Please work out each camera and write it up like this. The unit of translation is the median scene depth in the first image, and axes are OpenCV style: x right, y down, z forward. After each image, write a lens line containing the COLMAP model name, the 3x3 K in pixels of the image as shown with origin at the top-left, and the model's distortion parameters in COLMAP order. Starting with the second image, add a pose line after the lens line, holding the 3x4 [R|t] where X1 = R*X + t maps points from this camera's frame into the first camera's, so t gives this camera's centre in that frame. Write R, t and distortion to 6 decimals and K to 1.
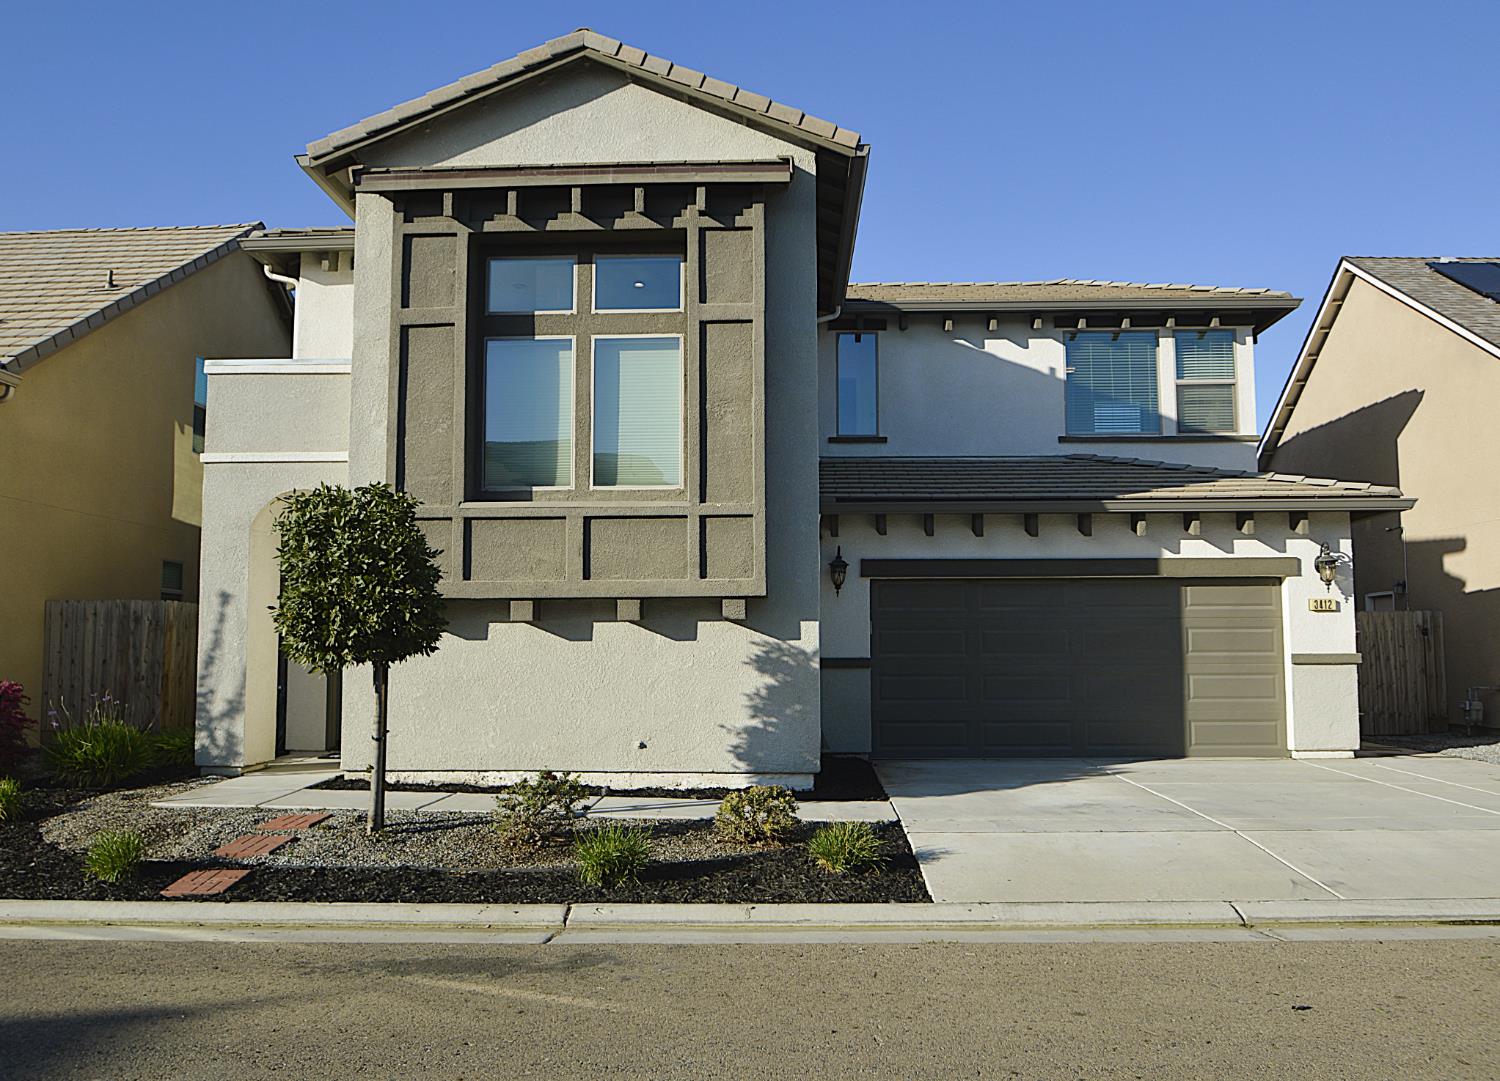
lens RADIAL K [[1147.2, 0, 750.0], [0, 1147.2, 540.5], [0, 0, 1]] dist [-0.045884, 0.004082]
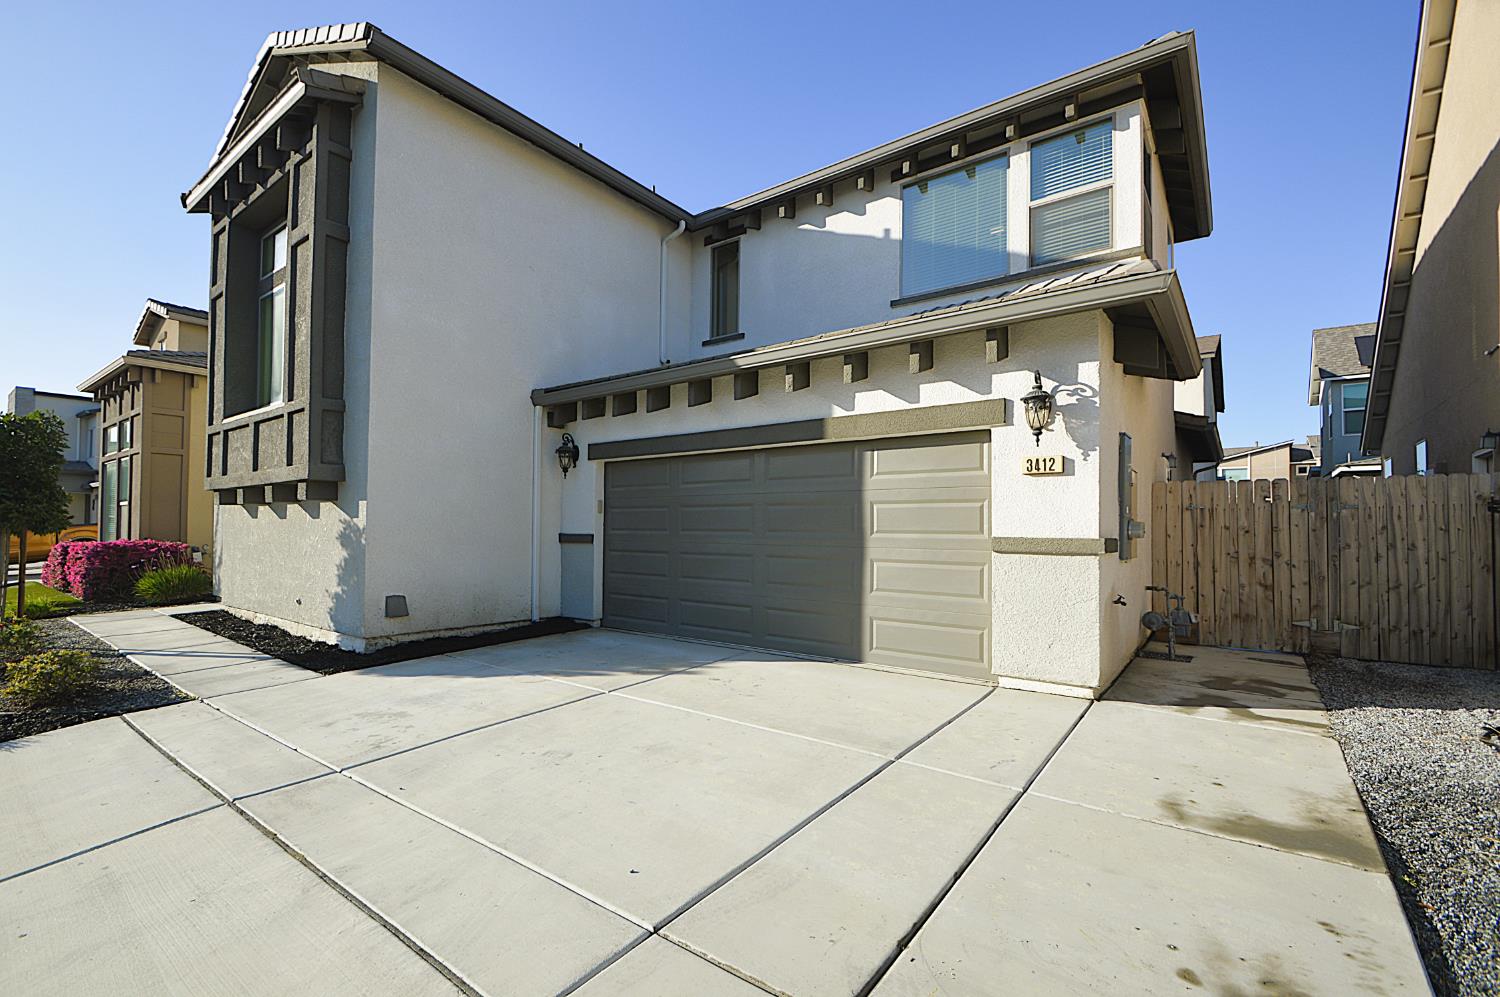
lens RADIAL K [[655.6, 0, 735.8], [0, 655.6, 513.9], [0, 0, 1]] dist [0.001729, -0.000043]
pose [[0.812071, -0.006659, -0.583520, 0.677831], [0.051045, 0.996913, 0.059662, 0.061581], [0.581322, -0.078236, 0.809904, 0.674261]]
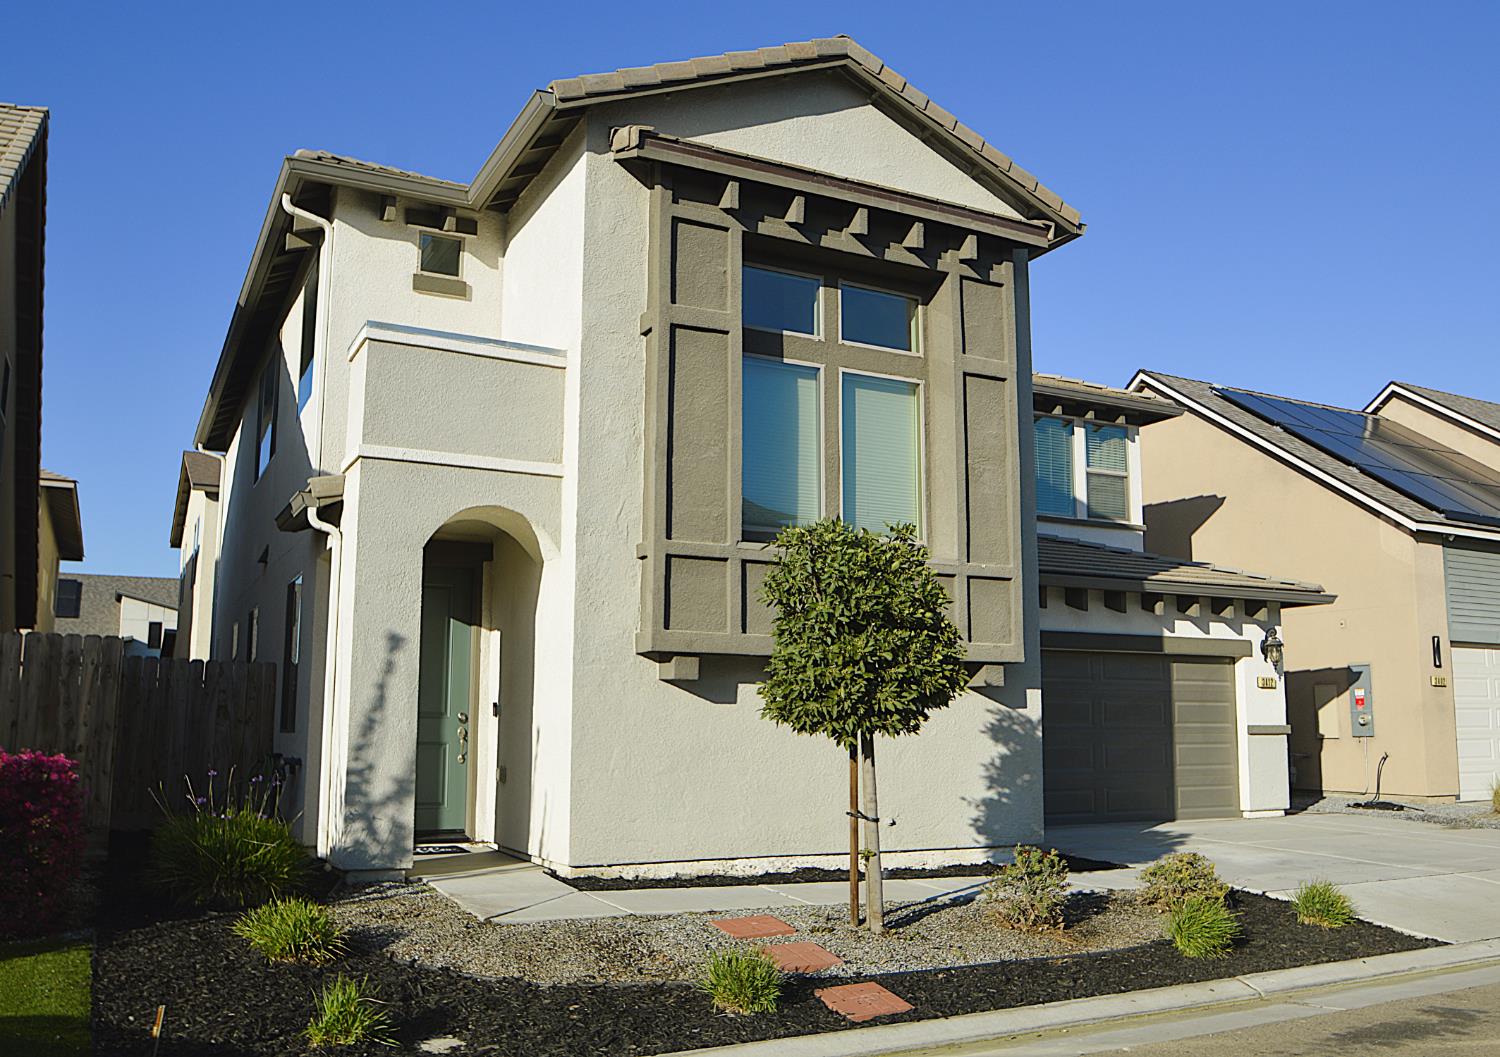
lens RADIAL K [[1288.3, 0, 772.2], [0, 1288.3, 526.1], [0, 0, 1]] dist [-0.110329, 0.171471]
pose [[0.865461, 0.084393, 0.493817, -0.671799], [-0.058675, 0.996001, -0.067381, 0.017476], [-0.497529, 0.029341, 0.866951, 0.148089]]
